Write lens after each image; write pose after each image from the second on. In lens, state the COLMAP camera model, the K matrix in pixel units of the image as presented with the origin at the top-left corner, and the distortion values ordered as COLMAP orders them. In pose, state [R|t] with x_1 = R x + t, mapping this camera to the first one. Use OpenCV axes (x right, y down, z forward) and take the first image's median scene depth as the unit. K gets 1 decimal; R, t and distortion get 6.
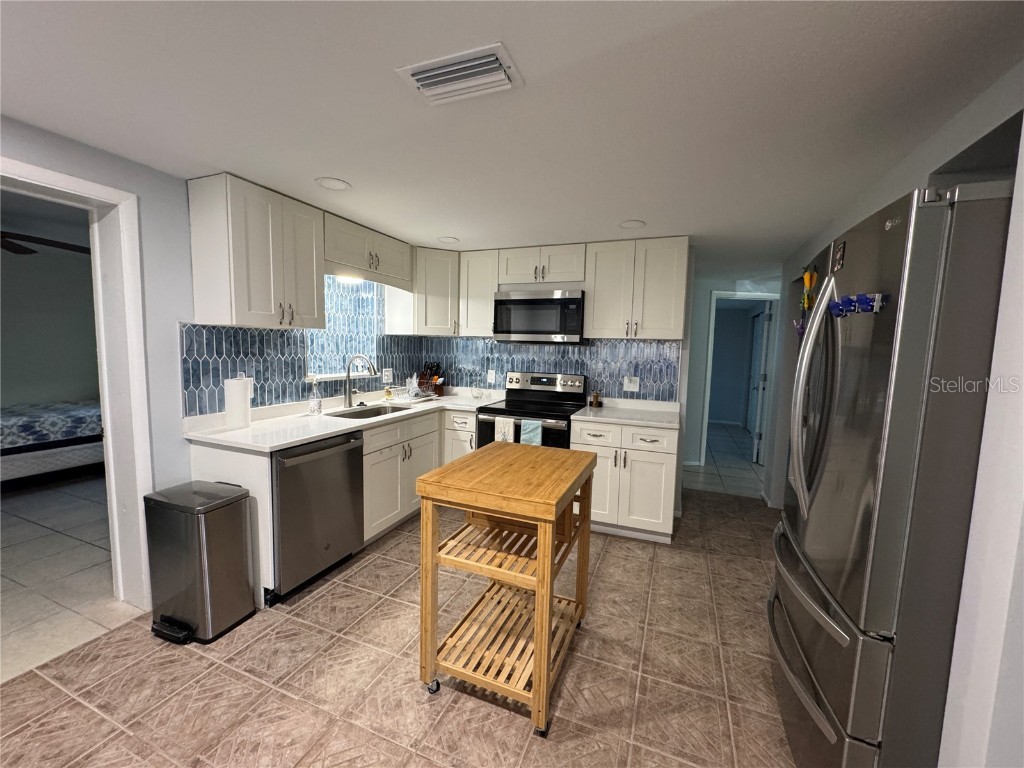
lens RADIAL K [[410.6, 0, 510.8], [0, 410.6, 385.2], [0, 0, 1]] dist [0.002752, 0.000079]
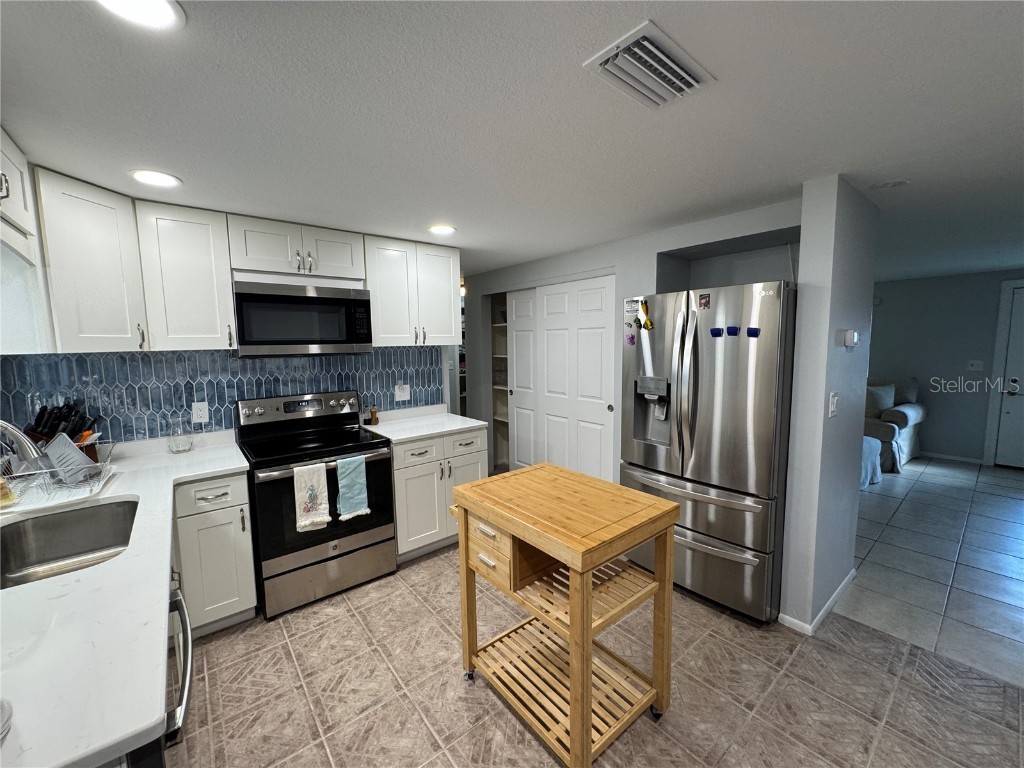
lens RADIAL K [[410.6, 0, 511.1], [0, 410.6, 384.3], [0, 0, 1]] dist [0.002752, 0.000079]
pose [[0.477830, -0.122099, 0.869925, -0.413486], [0.107348, 0.990987, 0.080128, -0.072183], [-0.871868, 0.055097, 0.486631, 0.323246]]
